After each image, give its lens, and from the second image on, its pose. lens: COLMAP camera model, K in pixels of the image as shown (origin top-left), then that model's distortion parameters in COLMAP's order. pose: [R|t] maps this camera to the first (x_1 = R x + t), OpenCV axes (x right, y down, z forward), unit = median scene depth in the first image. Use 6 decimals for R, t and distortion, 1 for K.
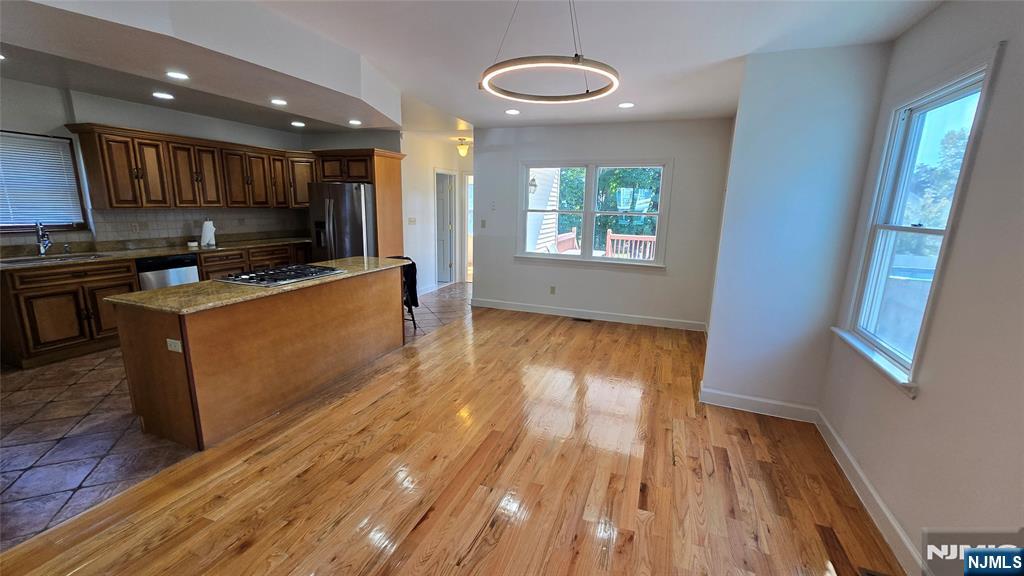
lens RADIAL K [[419.7, 0, 513.1], [0, 419.7, 294.2], [0, 0, 1]] dist [0.000387, 0.000004]
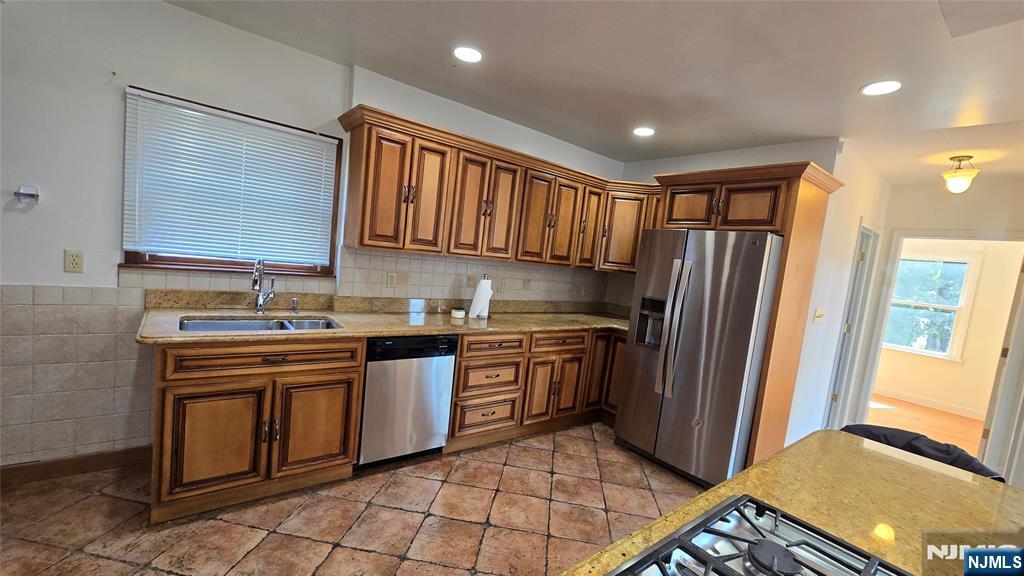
lens RADIAL K [[419.7, 0, 513.1], [0, 419.7, 294.2], [0, 0, 1]] dist [0.000387, 0.000004]
pose [[0.851569, 0.118550, -0.510663, -0.389498], [-0.196274, 0.975346, -0.100876, -0.102474], [0.486114, 0.186133, 0.853843, 0.516510]]
